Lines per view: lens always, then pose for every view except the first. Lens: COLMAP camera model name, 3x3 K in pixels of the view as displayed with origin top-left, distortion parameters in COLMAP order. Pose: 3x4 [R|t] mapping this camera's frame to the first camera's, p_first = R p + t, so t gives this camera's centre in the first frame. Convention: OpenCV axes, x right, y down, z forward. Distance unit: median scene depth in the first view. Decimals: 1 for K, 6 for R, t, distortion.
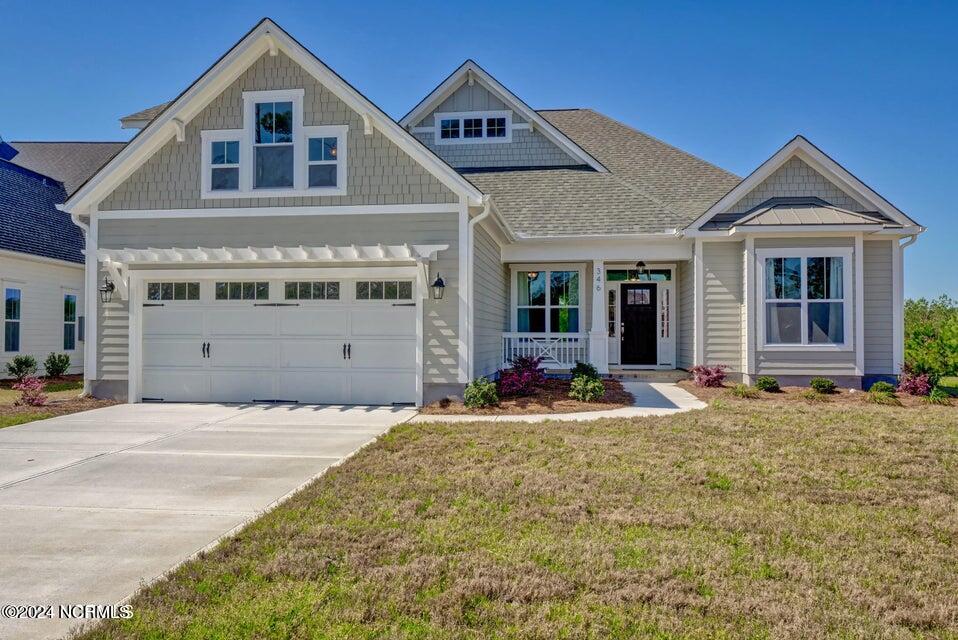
lens RADIAL K [[773.8, 0, 478.4], [0, 773.8, 318.2], [0, 0, 1]] dist [0.001646, 0.003508]
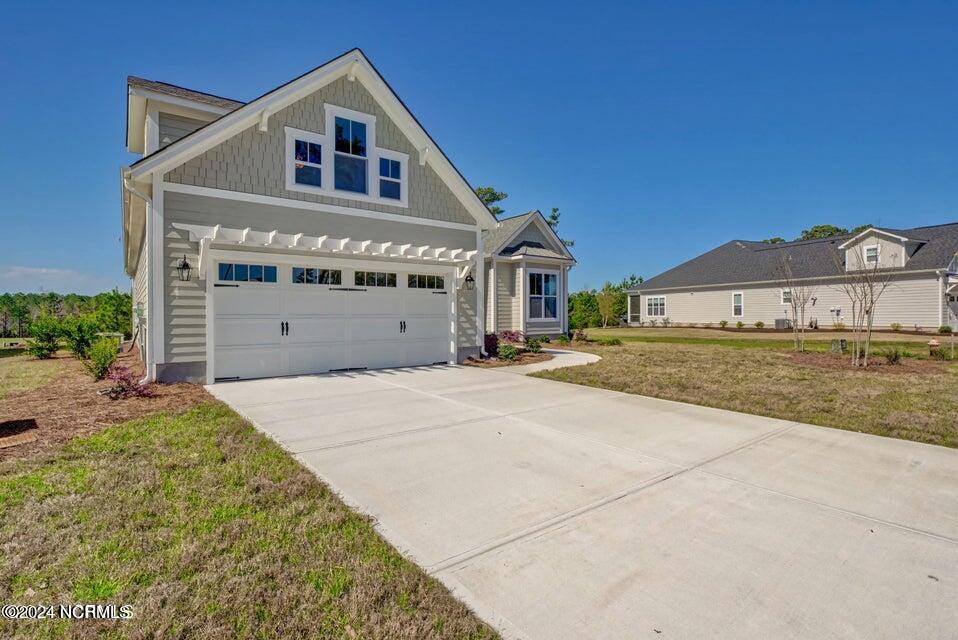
lens RADIAL K [[462.9, 0, 482.0], [0, 462.9, 317.2], [0, 0, 1]] dist [-0.013128, -0.000758]
pose [[0.702614, -0.008397, 0.711522, -0.620511], [-0.010441, 0.999701, 0.022107, 0.007594], [-0.711495, -0.022962, 0.702316, 0.342202]]
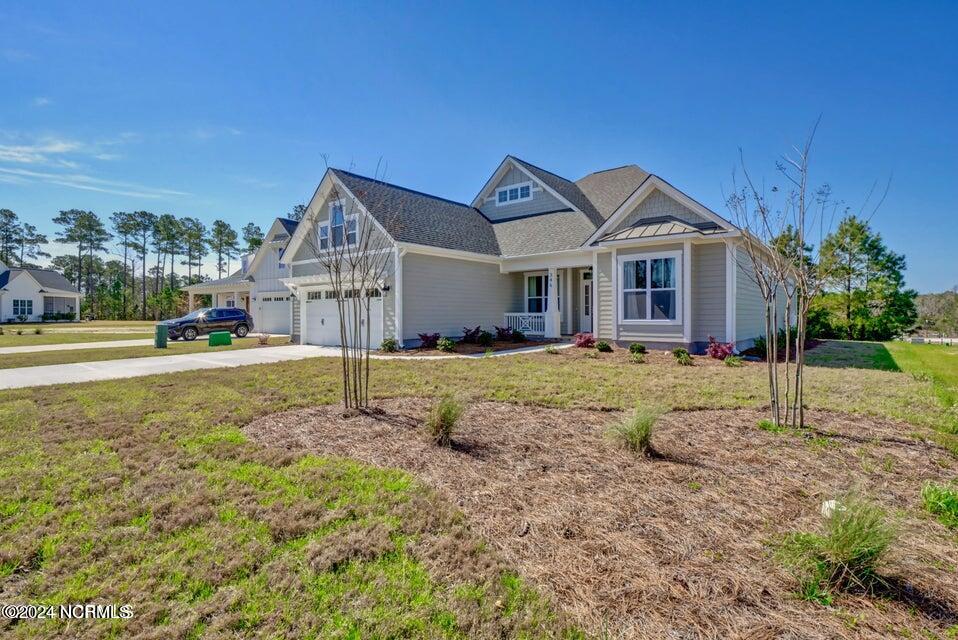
lens RADIAL K [[462.9, 0, 481.2], [0, 462.9, 318.2], [0, 0, 1]] dist [-0.013128, -0.000758]
pose [[0.847420, 0.000383, -0.530923, 0.731034], [0.016427, 0.999502, 0.026940, 0.002423], [0.530669, -0.031551, 0.846991, 0.123458]]
